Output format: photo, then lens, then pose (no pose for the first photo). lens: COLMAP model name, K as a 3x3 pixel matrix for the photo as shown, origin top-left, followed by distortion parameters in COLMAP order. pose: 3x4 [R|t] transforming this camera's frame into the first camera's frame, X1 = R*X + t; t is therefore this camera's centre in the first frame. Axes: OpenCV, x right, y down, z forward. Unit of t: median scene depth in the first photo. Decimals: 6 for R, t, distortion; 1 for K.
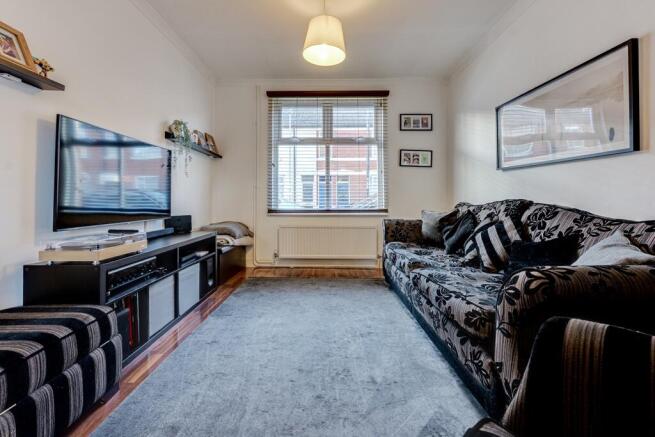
lens RADIAL K [[278.6, 0, 328.3], [0, 278.6, 209.4], [0, 0, 1]] dist [-0.011334, -0.000196]
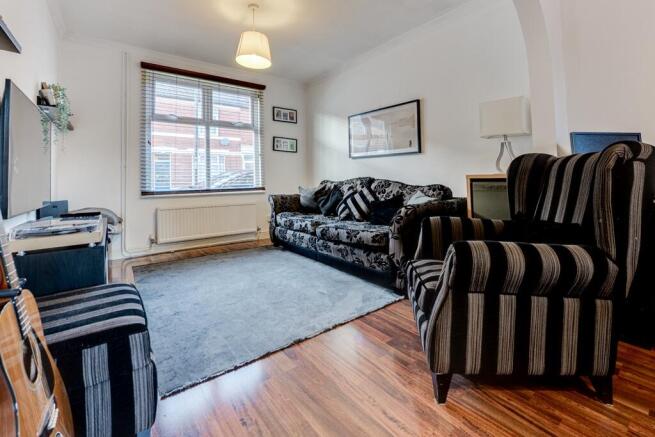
lens RADIAL K [[290.8, 0, 339.3], [0, 290.8, 193.7], [0, 0, 1]] dist [-0.000689, -0.000071]
pose [[0.774096, -0.044767, 0.631483, -0.432148], [0.037596, 0.998987, 0.024734, 0.010869], [-0.631951, 0.004594, 0.774995, -0.185869]]
